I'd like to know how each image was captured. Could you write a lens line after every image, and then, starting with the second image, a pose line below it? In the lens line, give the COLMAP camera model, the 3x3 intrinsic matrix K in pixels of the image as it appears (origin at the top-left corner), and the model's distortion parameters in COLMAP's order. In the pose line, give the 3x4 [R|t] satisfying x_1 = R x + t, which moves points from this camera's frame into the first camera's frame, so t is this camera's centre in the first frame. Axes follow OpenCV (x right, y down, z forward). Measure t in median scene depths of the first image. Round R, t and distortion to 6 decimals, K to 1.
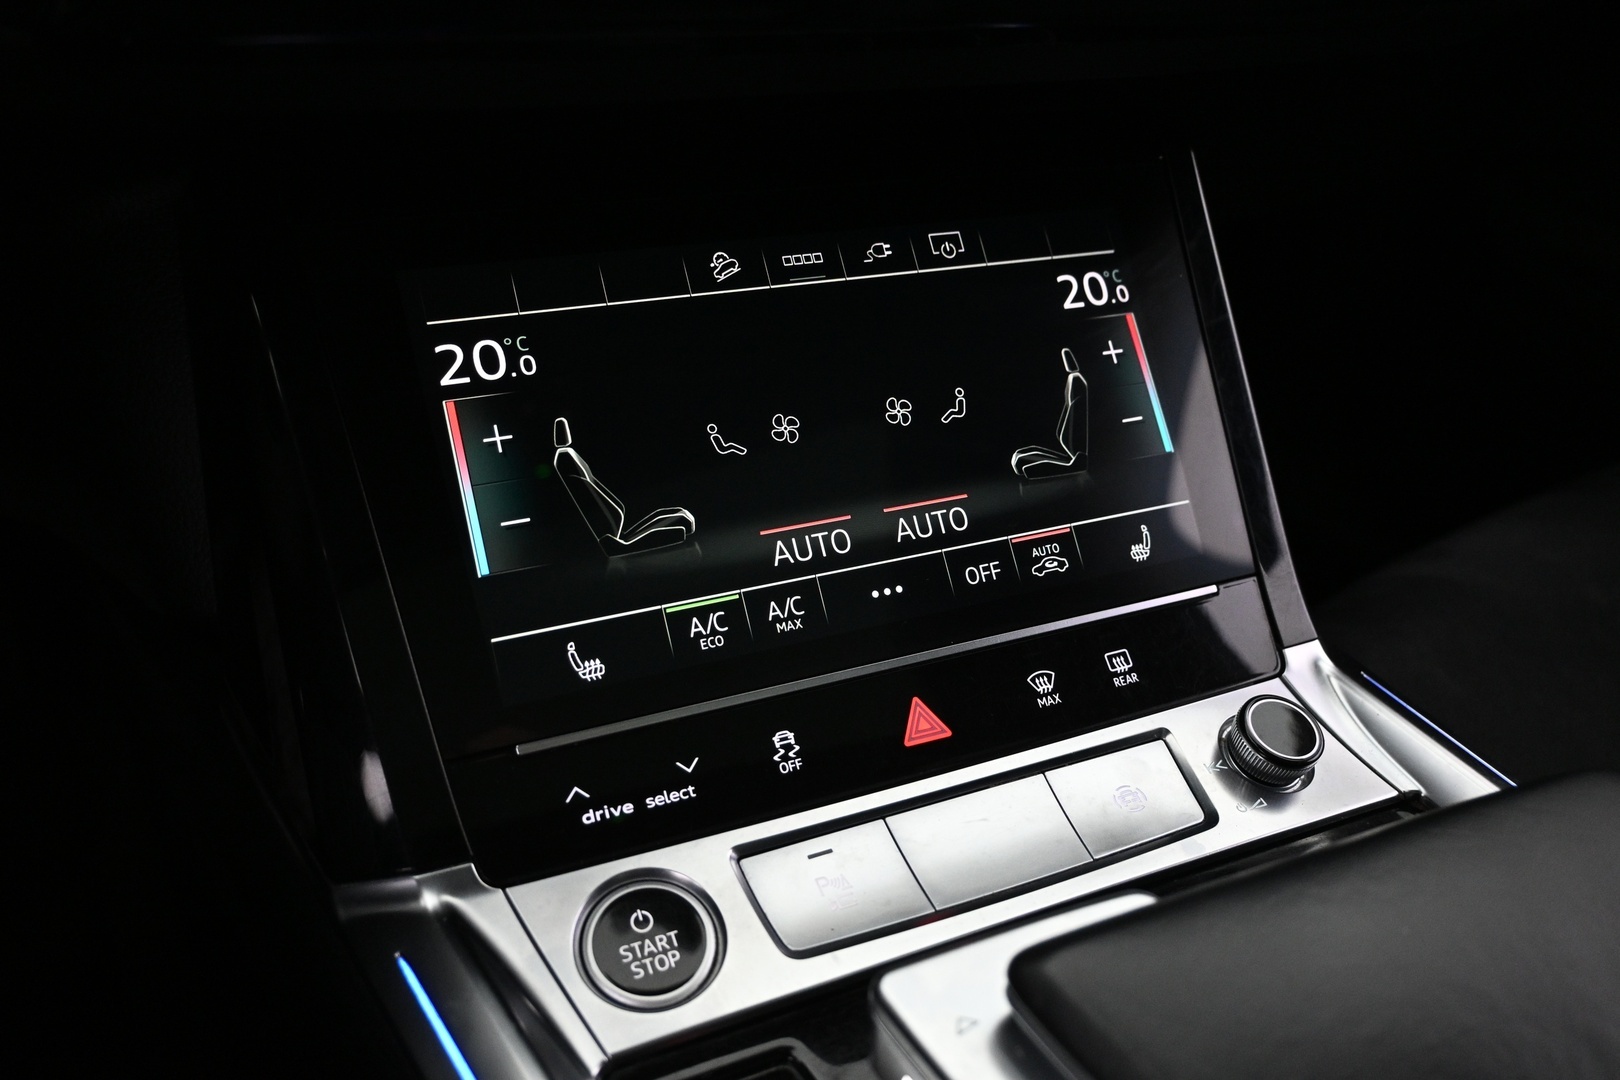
lens RADIAL K [[1218.1, 0, 810.1], [0, 1218.1, 535.8], [0, 0, 1]] dist [-0.017474, 0.007366]
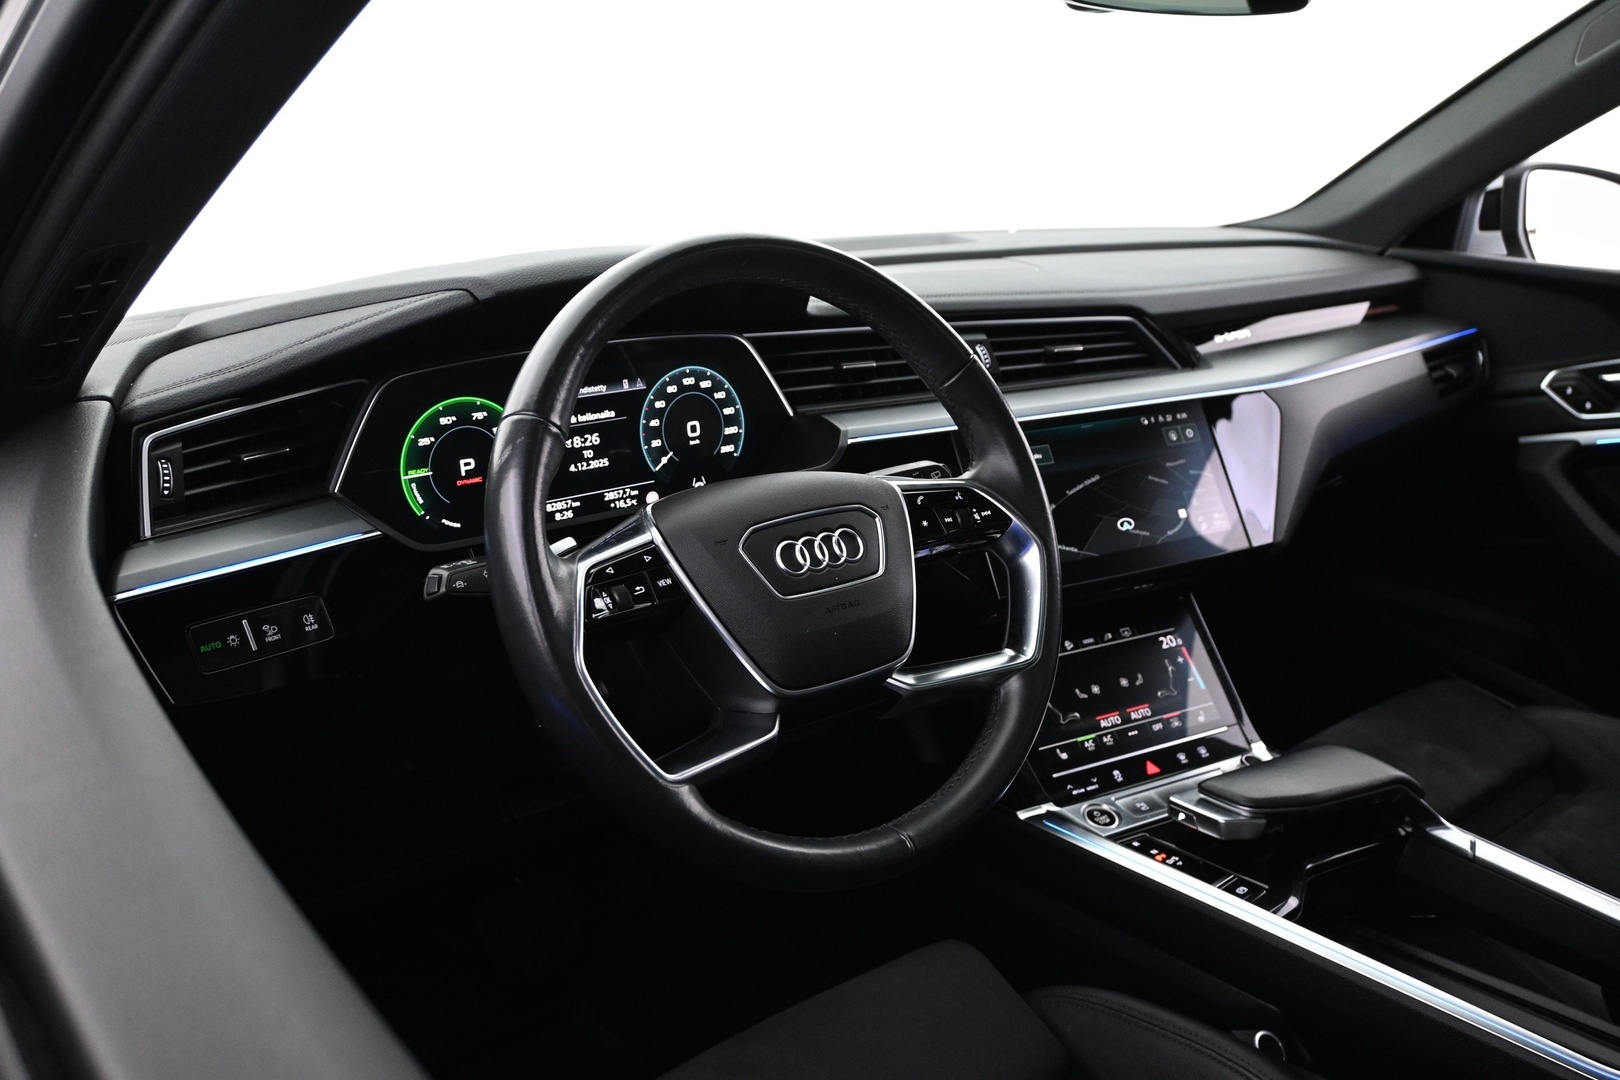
lens RADIAL K [[1356.5, 0, 819.9], [0, 1356.5, 534.8], [0, 0, 1]] dist [-0.008104, -0.001580]
pose [[0.993112, -0.093607, 0.070472, -1.006556], [0.110293, 0.949848, -0.292616, 0.523938], [-0.039546, 0.298373, 0.953630, -2.710168]]
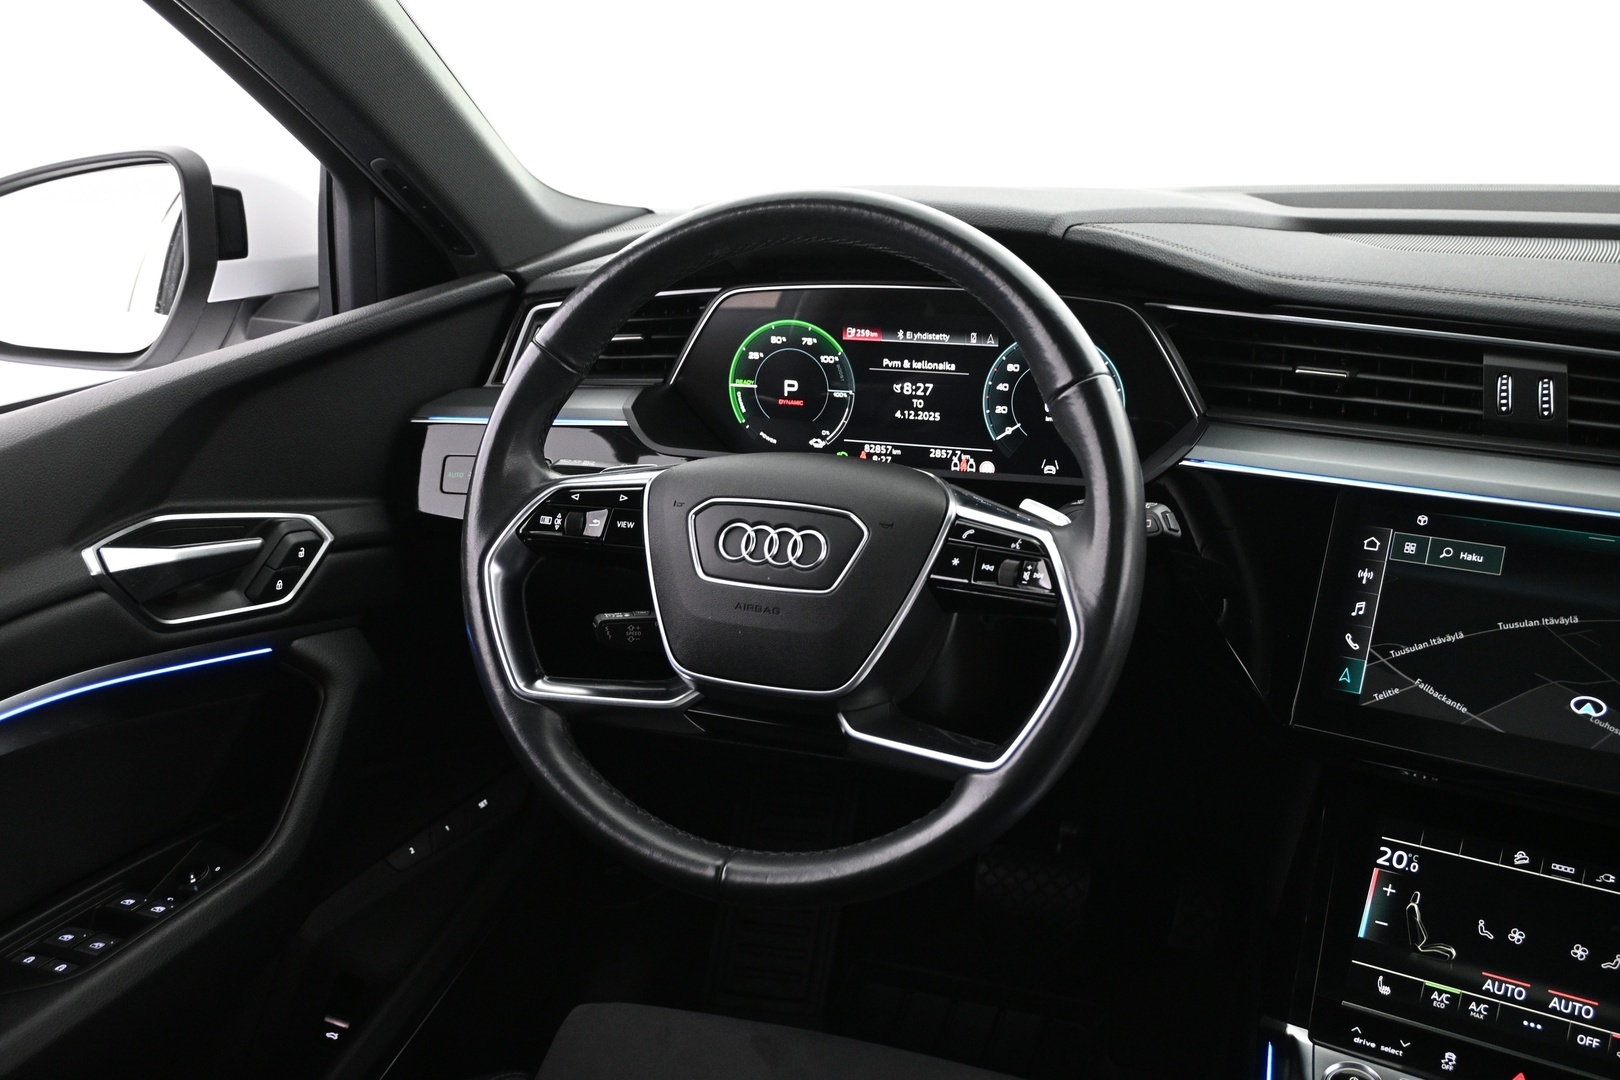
lens RADIAL K [[1578.1, 0, 805.4], [0, 1578.1, 529.0], [0, 0, 1]] dist [-0.001671, 0.000000]
pose [[0.573900, 0.189080, -0.796798, 1.361221], [-0.398705, 0.914389, -0.070186, -0.047112], [0.715313, 0.357968, 0.600156, -1.883136]]
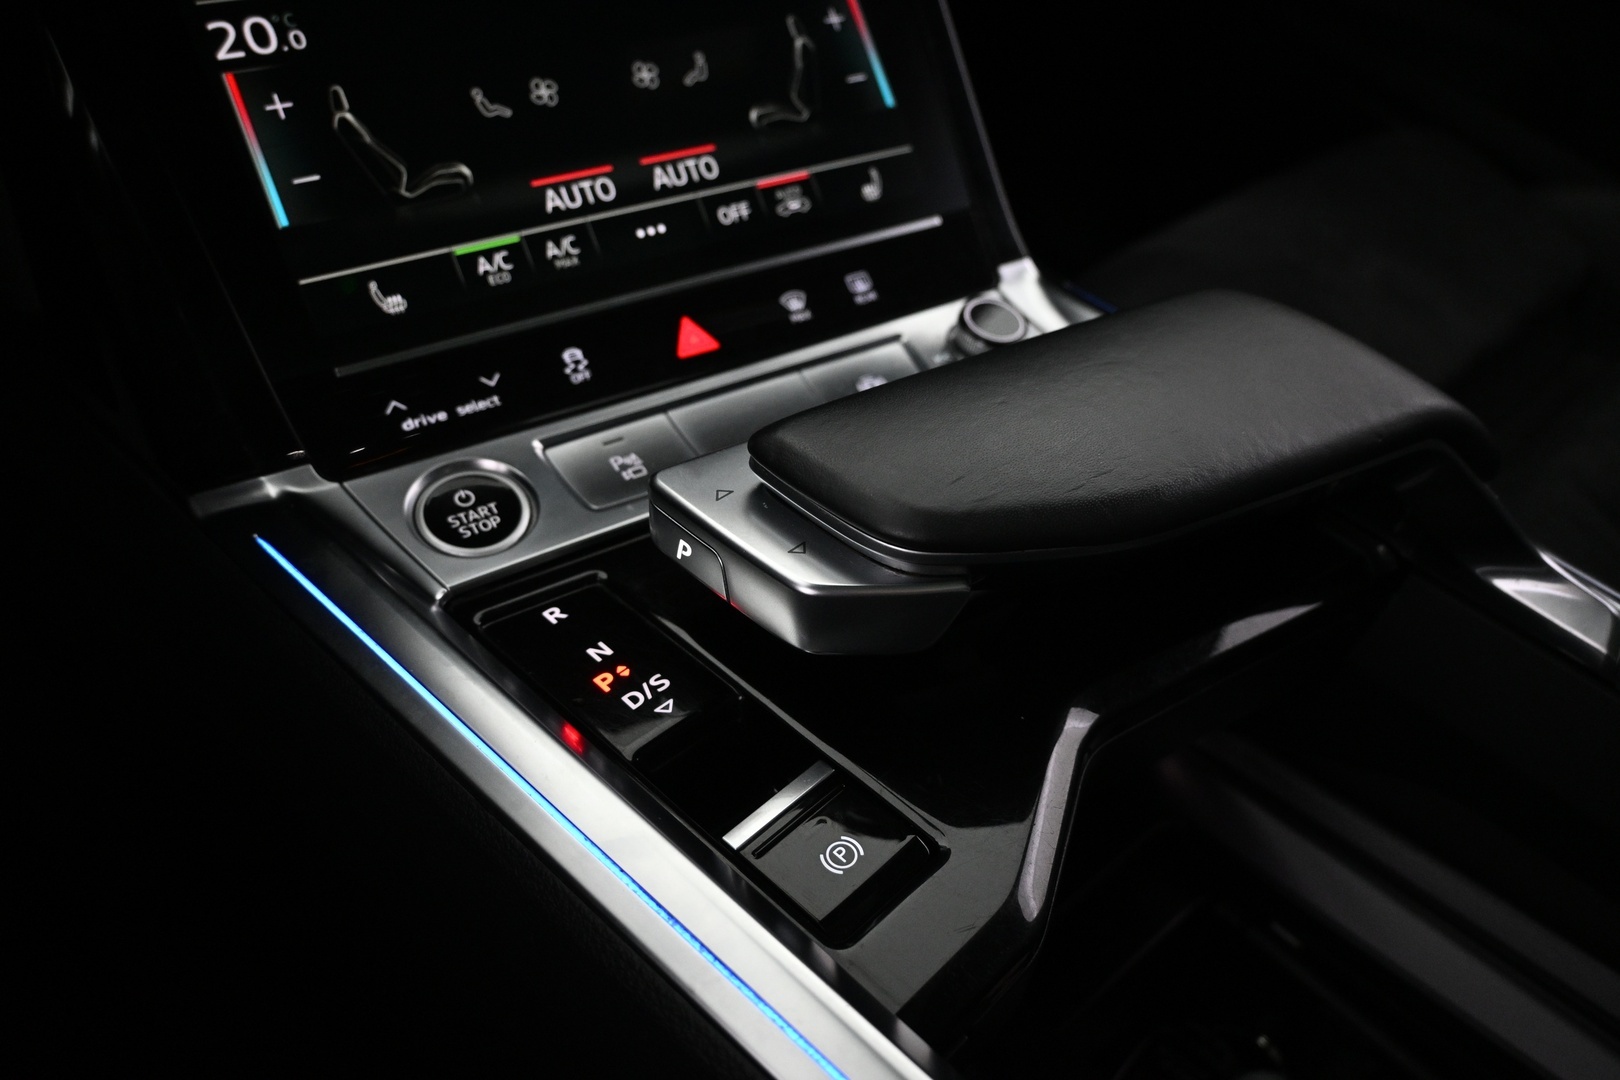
lens RADIAL K [[1218.1, 0, 811.8], [0, 1218.1, 541.0], [0, 0, 1]] dist [-0.017474, 0.007366]
pose [[0.986200, -0.115993, 0.118135, 0.042359], [0.099892, 0.985917, 0.134127, 0.191919], [-0.132029, -0.120475, 0.983897, -0.183636]]
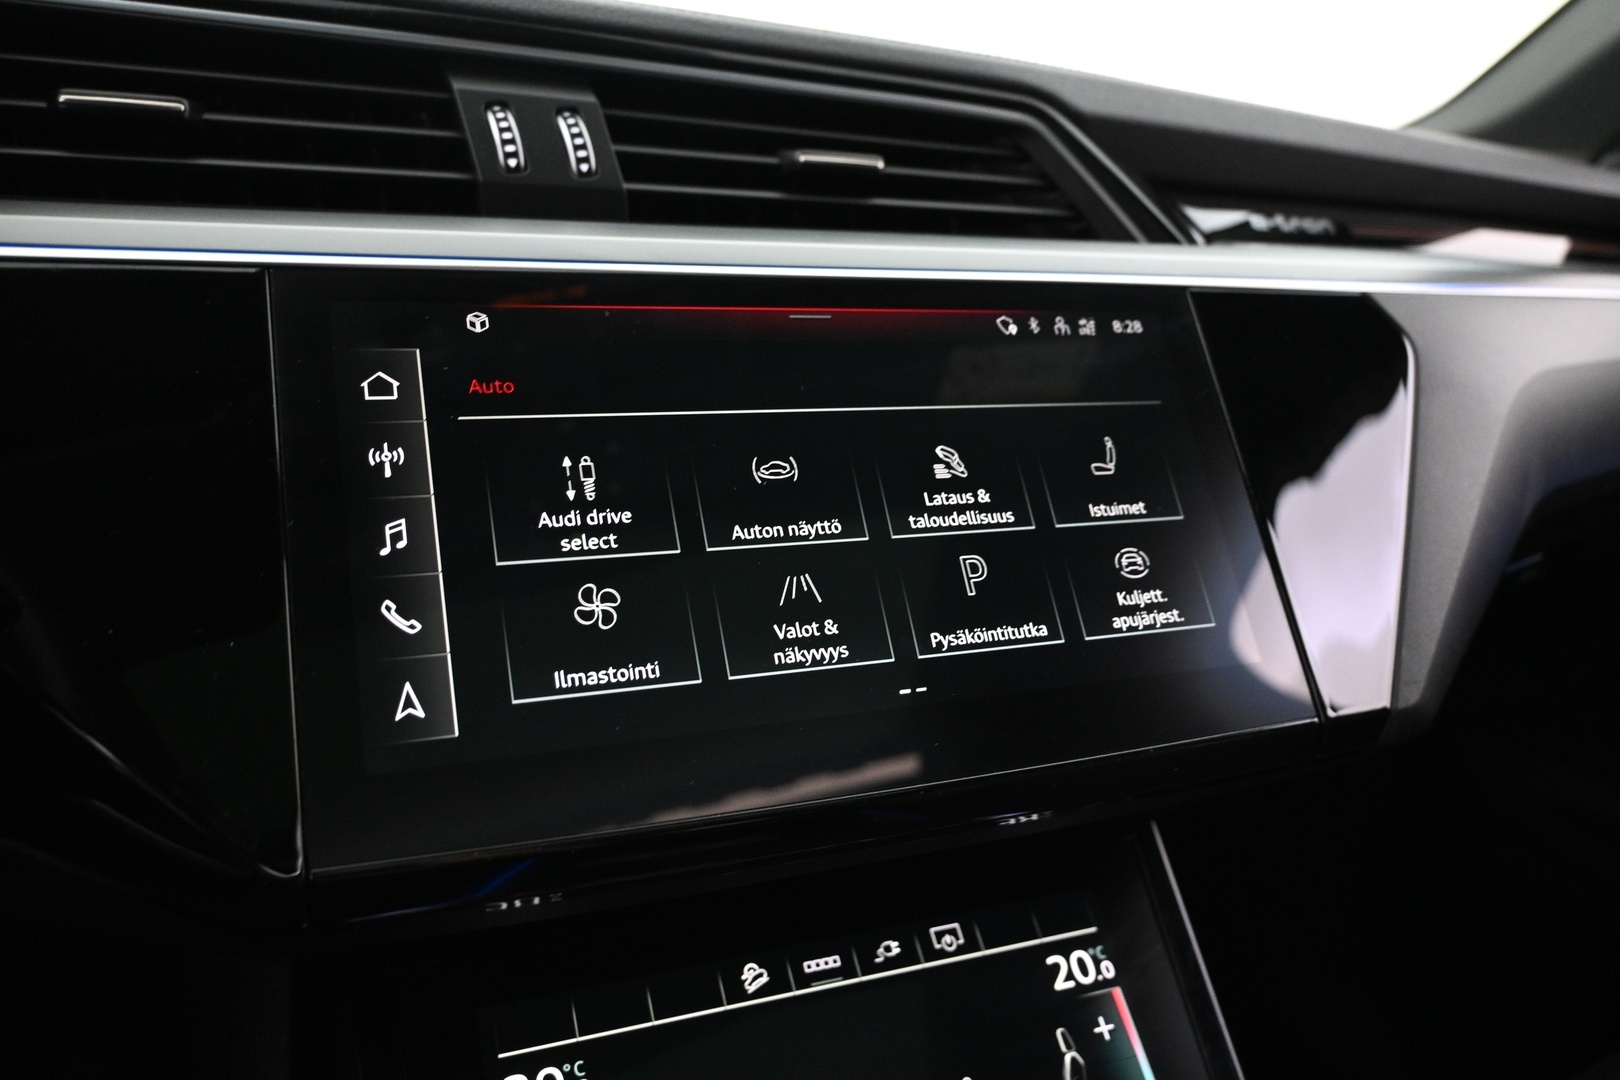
lens RADIAL K [[1218.1, 0, 805.0], [0, 1218.1, 533.5], [0, 0, 1]] dist [-0.017474, 0.007366]
pose [[0.999179, -0.035145, -0.020158, 0.015725], [0.024850, 0.924568, -0.380206, -0.170555], [0.031999, 0.379393, 0.924682, -0.225712]]
